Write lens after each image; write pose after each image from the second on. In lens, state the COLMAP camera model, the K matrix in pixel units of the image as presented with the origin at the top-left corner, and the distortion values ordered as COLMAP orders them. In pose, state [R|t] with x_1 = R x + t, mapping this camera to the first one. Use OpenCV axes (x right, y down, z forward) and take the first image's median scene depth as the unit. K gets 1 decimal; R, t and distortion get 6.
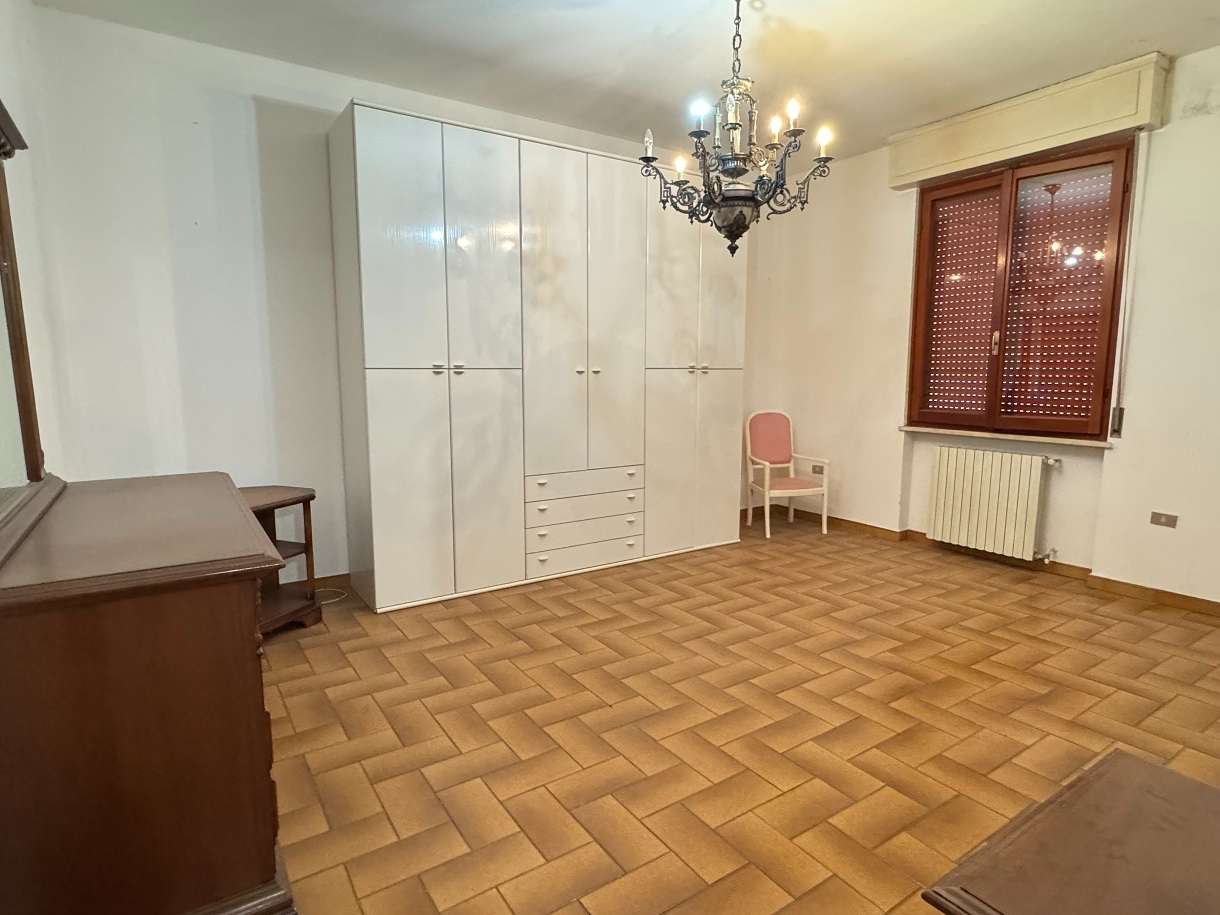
lens RADIAL K [[661.9, 0, 610.1], [0, 661.9, 457.9], [0, 0, 1]] dist [-0.007485, 0.001014]
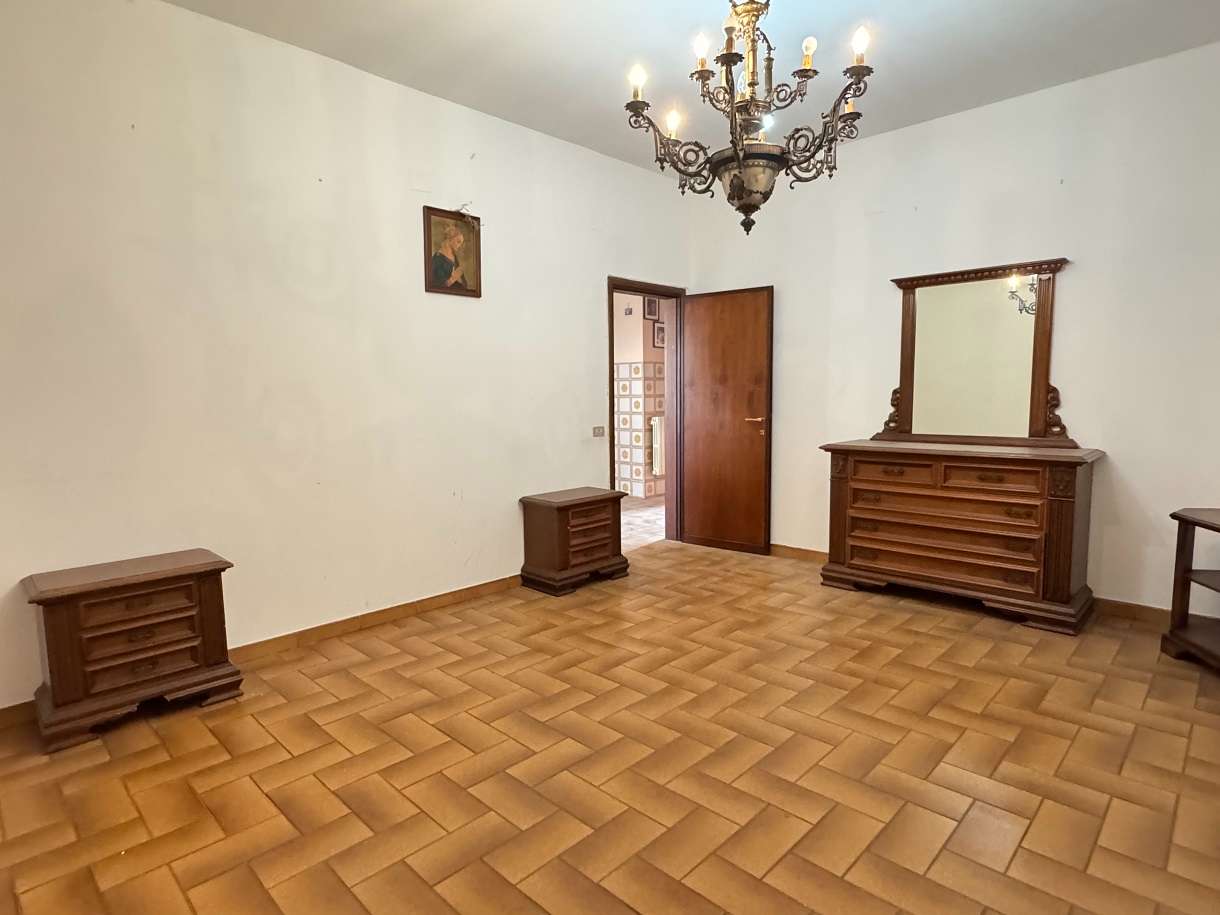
lens RADIAL K [[661.9, 0, 613.0], [0, 661.9, 458.3], [0, 0, 1]] dist [-0.007485, 0.001014]
pose [[-0.976502, 0.034332, -0.212758, 0.527923], [-0.016678, 0.972230, 0.233431, -0.236341], [0.214864, 0.231494, -0.948812, 1.812251]]
